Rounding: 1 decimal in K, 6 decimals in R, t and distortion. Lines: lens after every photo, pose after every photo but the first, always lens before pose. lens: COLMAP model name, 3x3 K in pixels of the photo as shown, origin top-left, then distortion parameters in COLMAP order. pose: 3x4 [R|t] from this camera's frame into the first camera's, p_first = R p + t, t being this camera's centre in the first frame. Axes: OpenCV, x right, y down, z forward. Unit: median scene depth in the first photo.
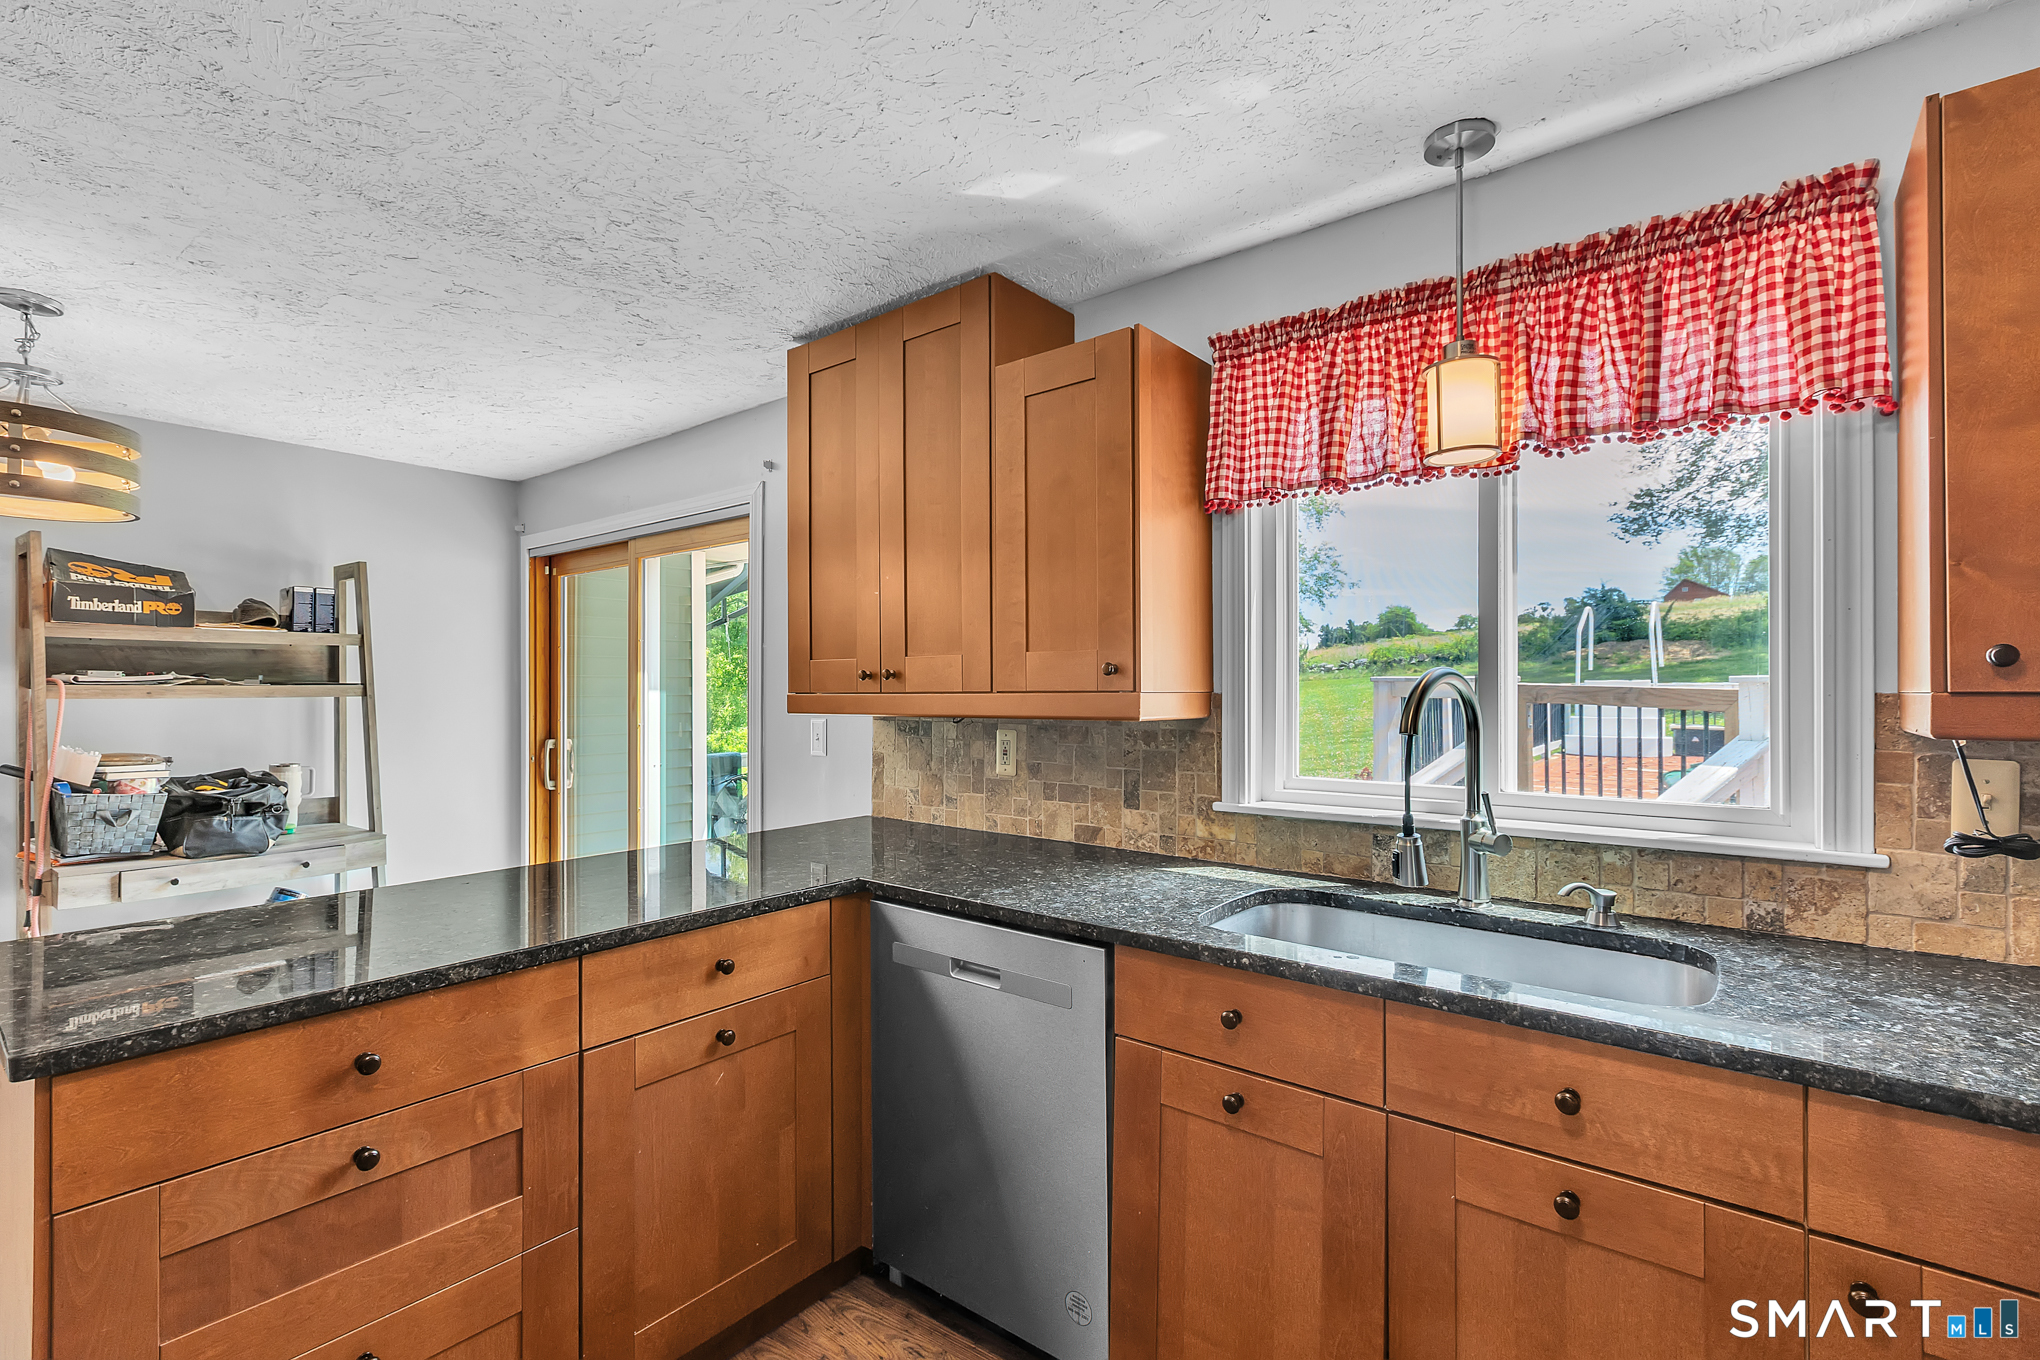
lens RADIAL K [[919.2, 0, 1020.0], [0, 919.2, 680.0], [0, 0, 1]] dist [0.000072, -0.000976]
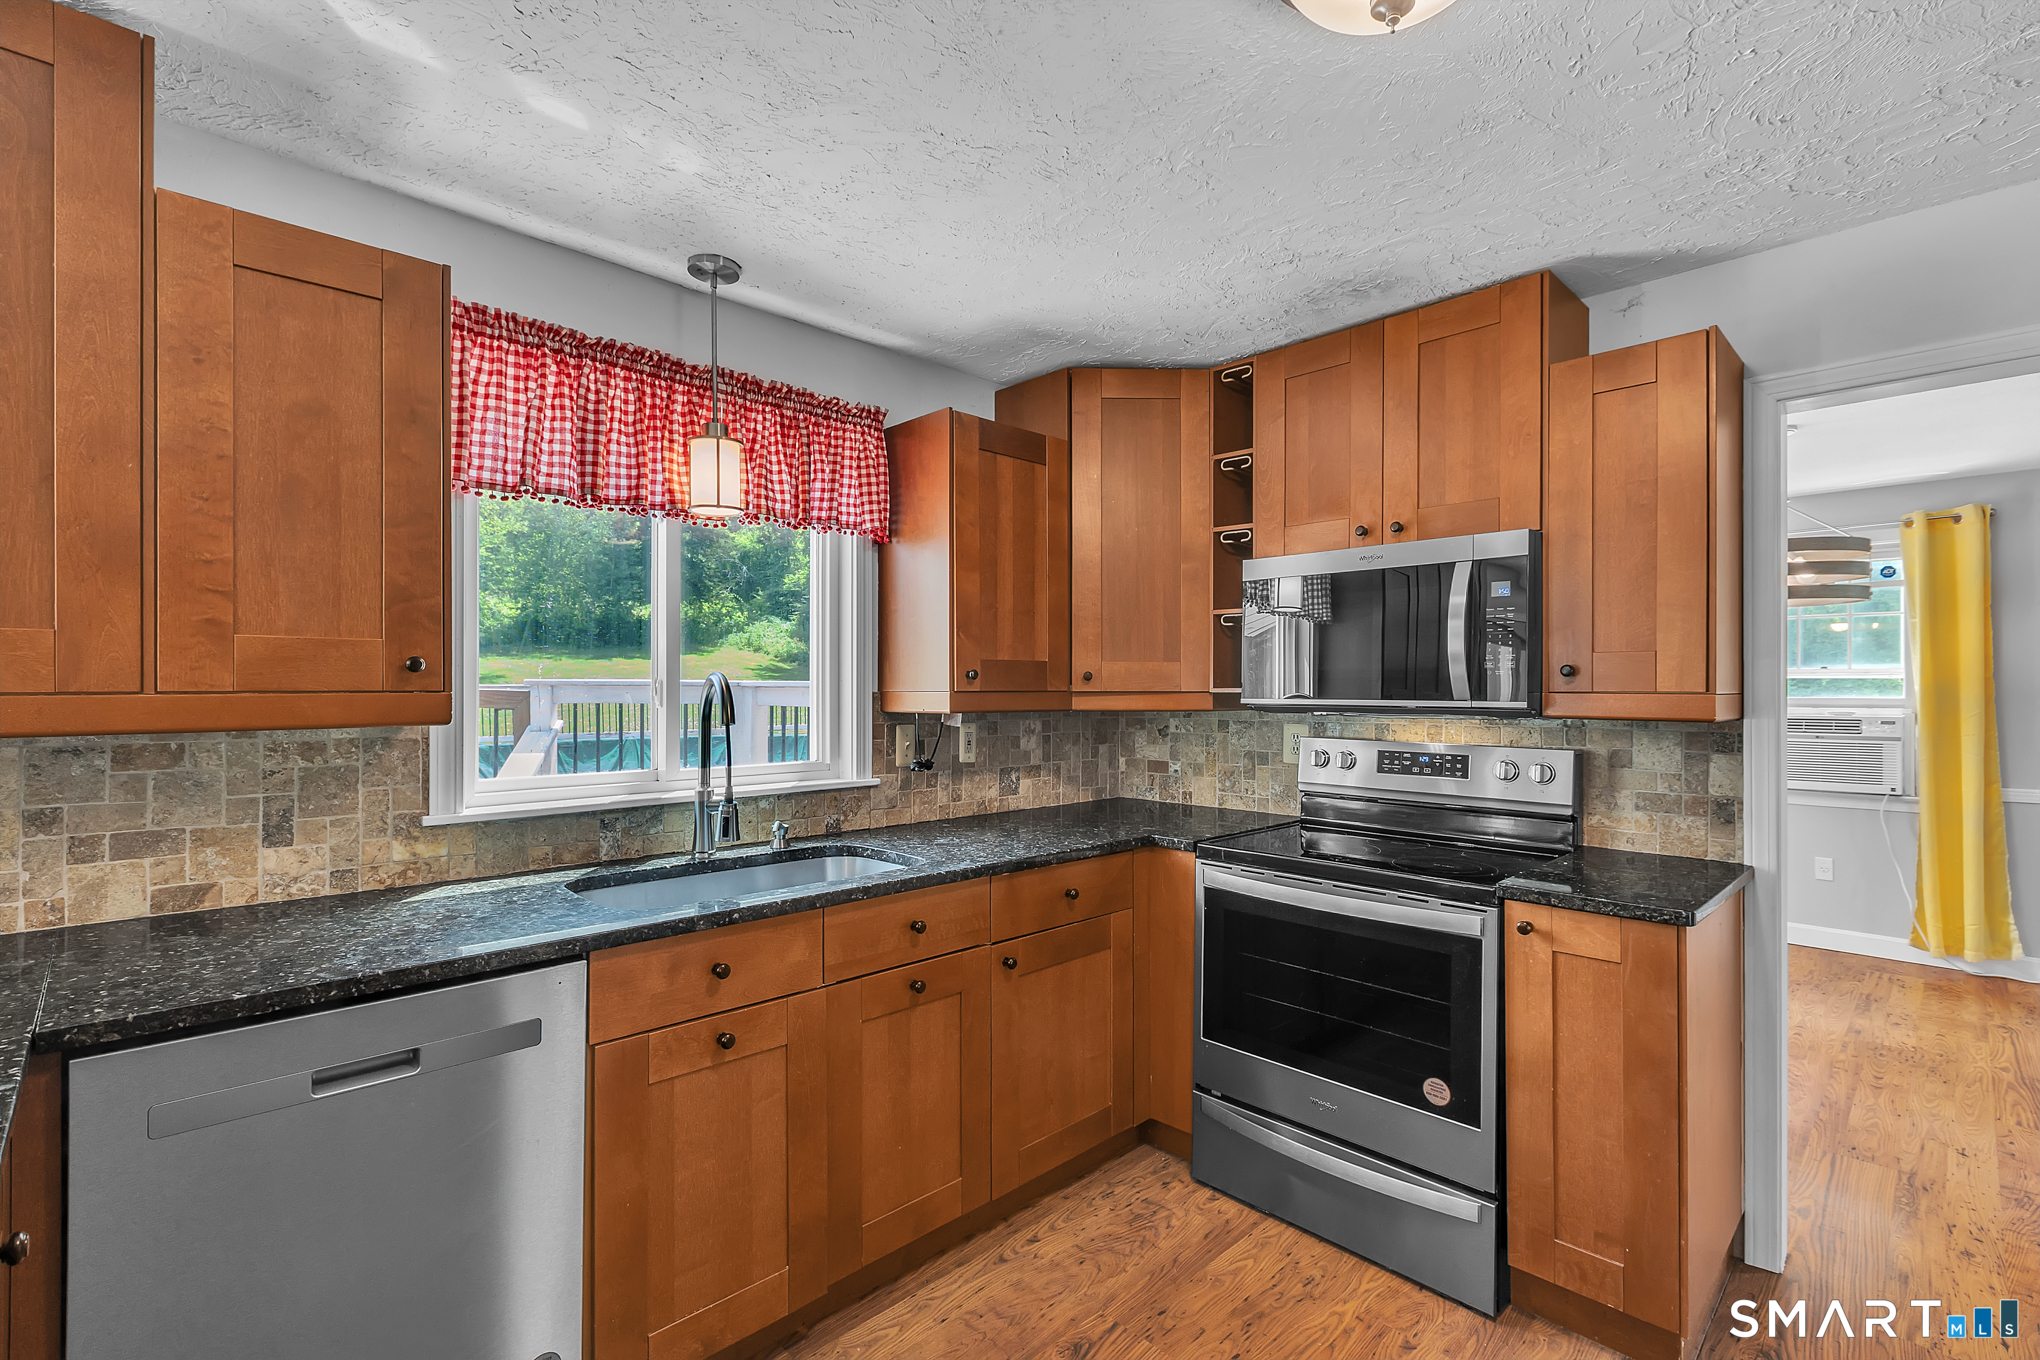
lens RADIAL K [[919.2, 0, 1020.0], [0, 919.2, 680.0], [0, 0, 1]] dist [0.000072, -0.000976]
pose [[0.122163, 0.012265, 0.992434, -0.636402], [-0.011296, 0.999876, -0.010966, 0.004826], [-0.992446, -0.009870, 0.122287, 0.345406]]
